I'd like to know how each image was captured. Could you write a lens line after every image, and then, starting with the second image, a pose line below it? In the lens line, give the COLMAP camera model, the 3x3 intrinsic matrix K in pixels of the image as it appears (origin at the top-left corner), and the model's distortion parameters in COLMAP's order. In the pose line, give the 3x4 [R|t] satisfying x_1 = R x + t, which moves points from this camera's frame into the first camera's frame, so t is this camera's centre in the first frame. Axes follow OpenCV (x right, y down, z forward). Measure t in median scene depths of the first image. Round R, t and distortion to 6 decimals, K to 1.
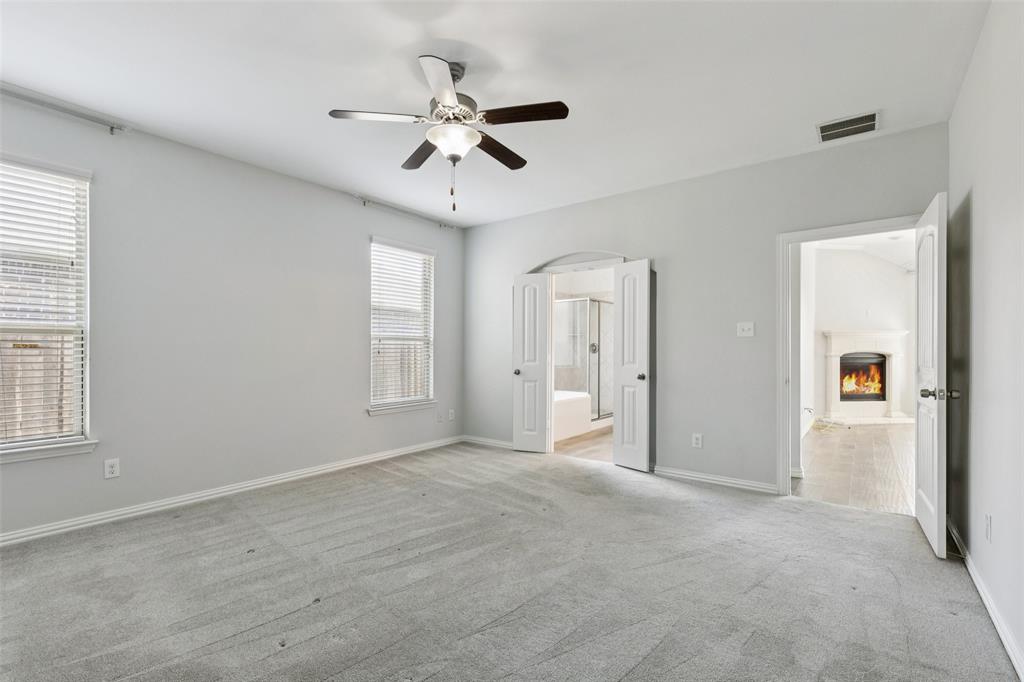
lens RADIAL K [[442.0, 0, 512.0], [0, 442.0, 341.0], [0, 0, 1]] dist [0.001038, 0.000065]
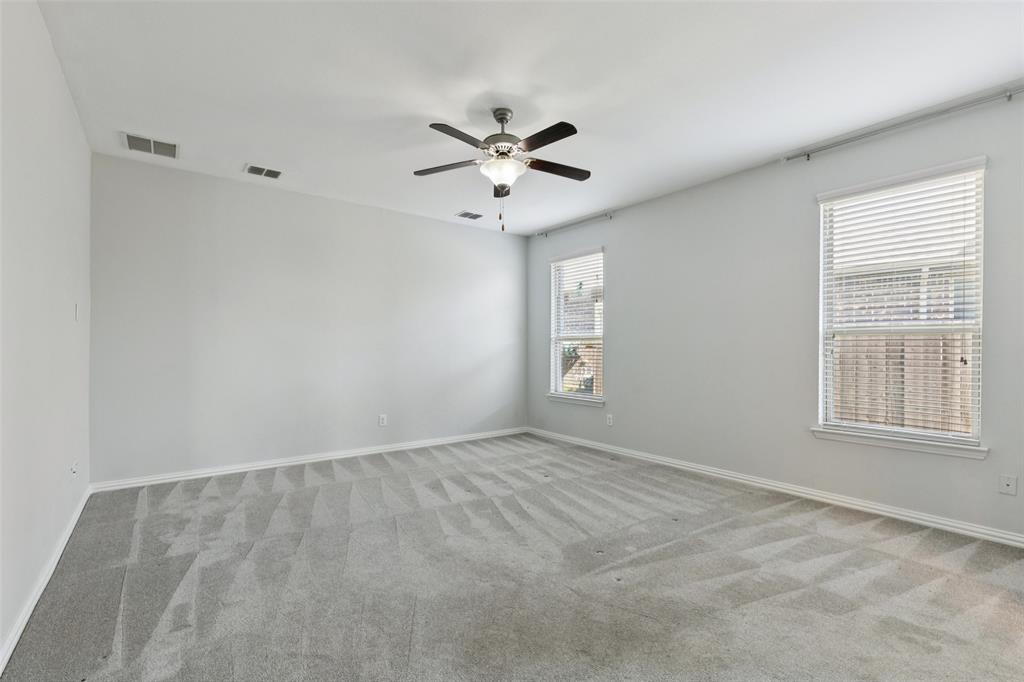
lens RADIAL K [[463.4, 0, 512.4], [0, 463.4, 347.2], [0, 0, 1]] dist [-0.001569, 0.000232]
pose [[-0.245061, -0.001697, -0.969506, 0.672732], [0.015649, 0.999861, -0.005706, 0.014736], [0.969381, -0.016570, -0.245001, 0.832982]]
